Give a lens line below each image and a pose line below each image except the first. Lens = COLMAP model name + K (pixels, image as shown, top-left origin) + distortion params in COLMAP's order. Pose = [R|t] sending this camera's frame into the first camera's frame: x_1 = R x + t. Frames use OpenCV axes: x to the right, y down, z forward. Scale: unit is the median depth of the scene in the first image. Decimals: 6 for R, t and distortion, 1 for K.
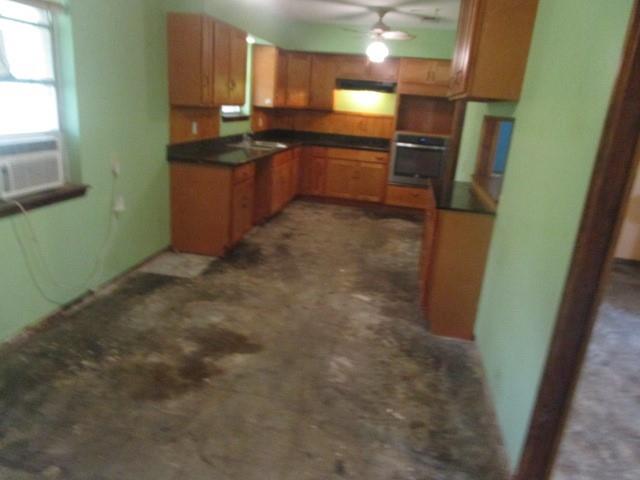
lens RADIAL K [[463.1, 0, 320.0], [0, 463.1, 240.0], [0, 0, 1]] dist [-0.002754, 0.000491]
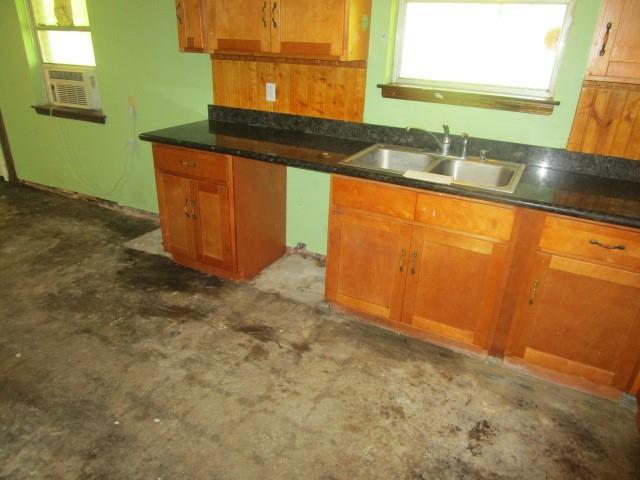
lens RADIAL K [[463.1, 0, 320.0], [0, 463.1, 240.0], [0, 0, 1]] dist [-0.002754, 0.000491]
pose [[-0.291002, 0.329039, -0.898360, 0.382323], [-0.316691, 0.852933, 0.414985, -0.381939], [0.902787, 0.405264, -0.144002, 1.329736]]
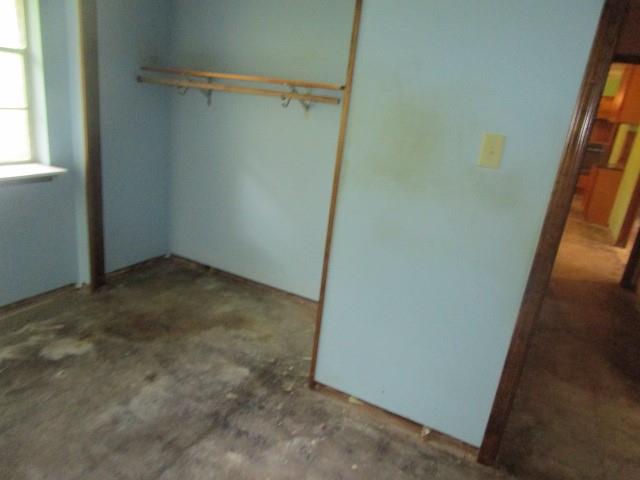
lens RADIAL K [[463.1, 0, 320.0], [0, 463.1, 240.0], [0, 0, 1]] dist [-0.002754, 0.000491]
pose [[0.959442, 0.127427, -0.251464, -0.504912], [-0.130769, 0.991407, 0.003447, 0.509172], [0.249742, 0.029577, 0.967861, -1.754069]]
